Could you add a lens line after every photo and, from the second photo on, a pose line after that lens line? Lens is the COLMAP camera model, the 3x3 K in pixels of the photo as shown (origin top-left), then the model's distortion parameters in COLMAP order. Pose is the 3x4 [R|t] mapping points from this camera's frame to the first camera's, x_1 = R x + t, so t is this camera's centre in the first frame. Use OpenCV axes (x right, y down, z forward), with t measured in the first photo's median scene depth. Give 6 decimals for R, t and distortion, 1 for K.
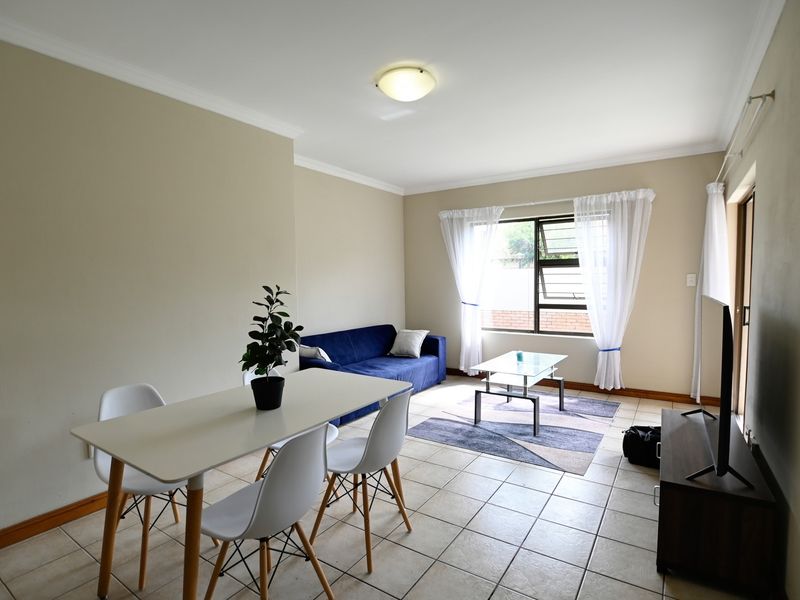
lens RADIAL K [[413.1, 0, 402.4], [0, 413.1, 312.7], [0, 0, 1]] dist [-0.016101, 0.002310]
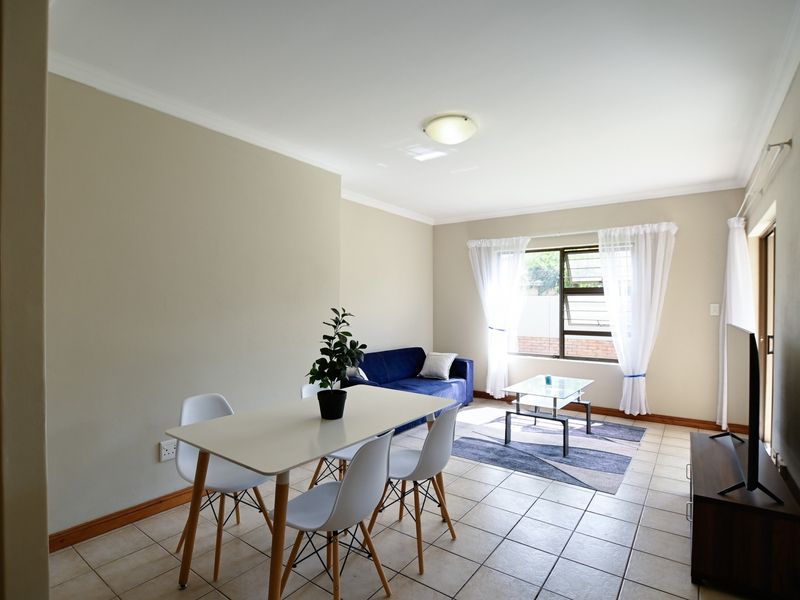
lens RADIAL K [[413.1, 0, 402.4], [0, 413.1, 312.7], [0, 0, 1]] dist [-0.016101, 0.002310]
pose [[0.999261, 0.018230, -0.033851, -0.052031], [-0.020187, 0.998089, -0.058400, 0.004853], [0.032722, 0.059040, 0.997719, -0.061481]]
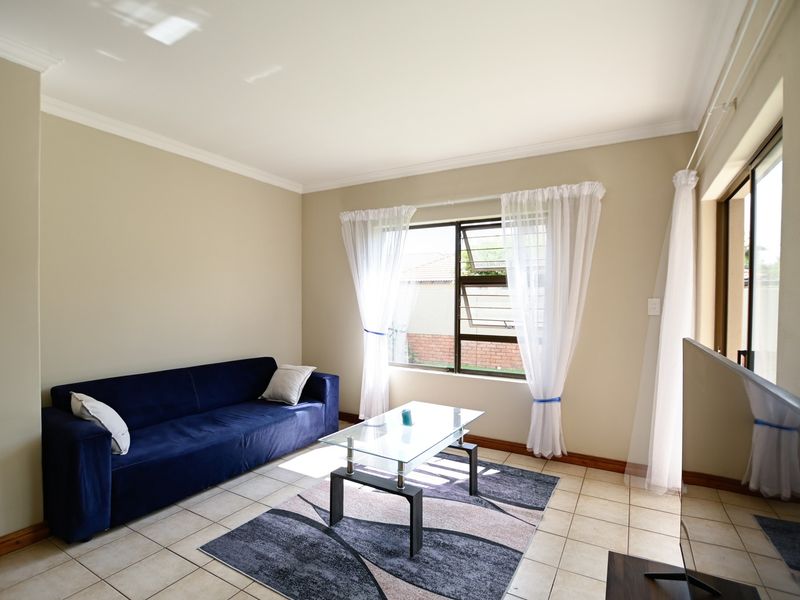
lens RADIAL K [[395.6, 0, 402.5], [0, 395.6, 312.9], [0, 0, 1]] dist [-0.022673, 0.001008]
pose [[0.998198, 0.019692, 0.056679, 0.236309], [-0.017057, 0.998768, -0.046595, -0.031229], [-0.057527, 0.045544, 0.997305, 0.357387]]
